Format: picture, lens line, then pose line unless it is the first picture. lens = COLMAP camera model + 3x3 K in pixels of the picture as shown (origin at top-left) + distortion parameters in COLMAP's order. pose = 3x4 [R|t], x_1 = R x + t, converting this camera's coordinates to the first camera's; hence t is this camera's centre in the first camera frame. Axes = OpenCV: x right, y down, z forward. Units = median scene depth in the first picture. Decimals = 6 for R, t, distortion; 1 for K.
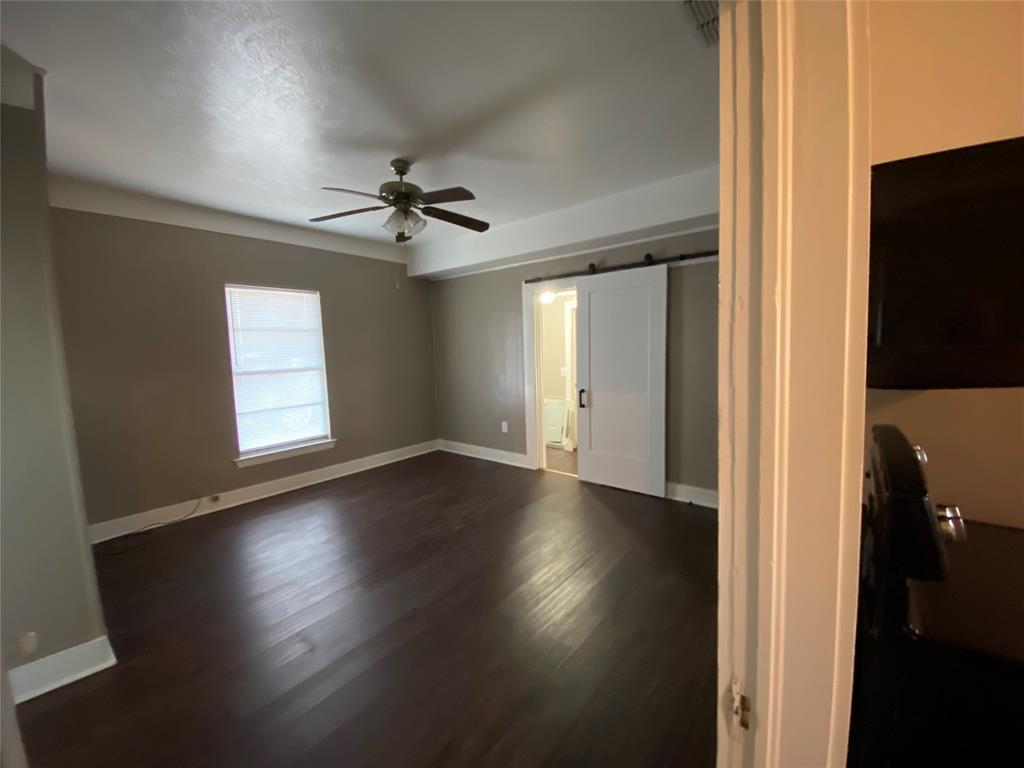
lens RADIAL K [[411.1, 0, 516.1], [0, 411.1, 387.0], [0, 0, 1]] dist [0.032671, -0.027595]
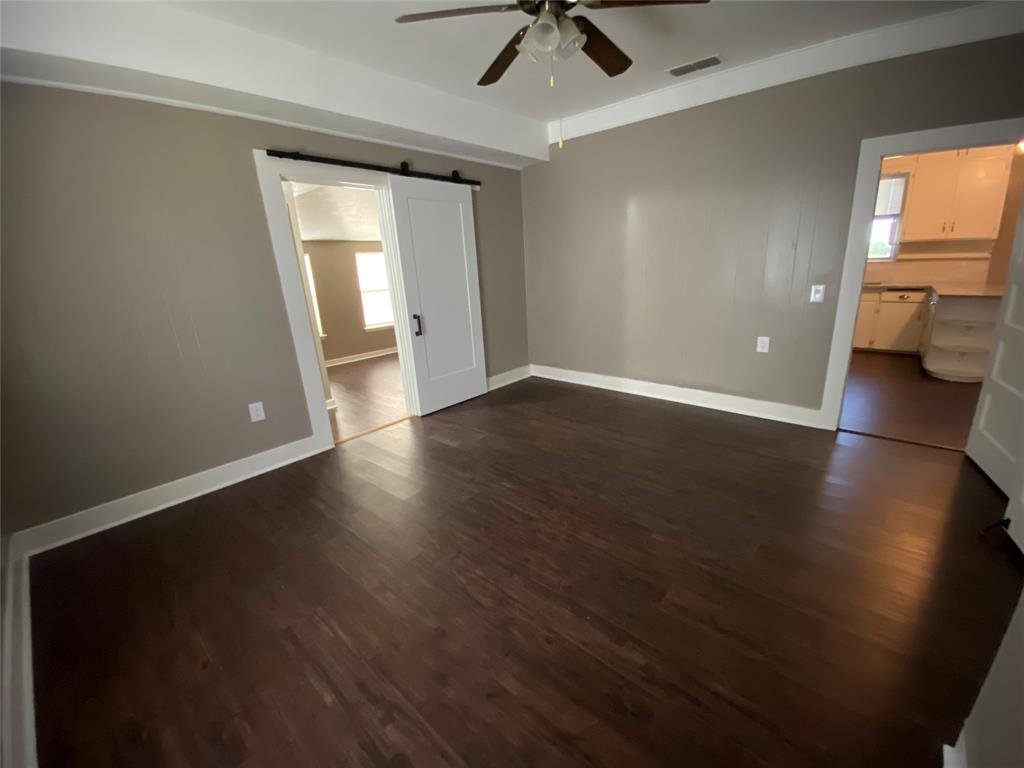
lens RADIAL K [[411.1, 0, 516.1], [0, 411.1, 387.0], [0, 0, 1]] dist [0.032671, -0.027595]
pose [[0.016396, -0.269130, 0.962964, -0.743774], [0.138500, 0.954421, 0.264384, -0.051813], [-0.990227, 0.129036, 0.052923, 0.782732]]
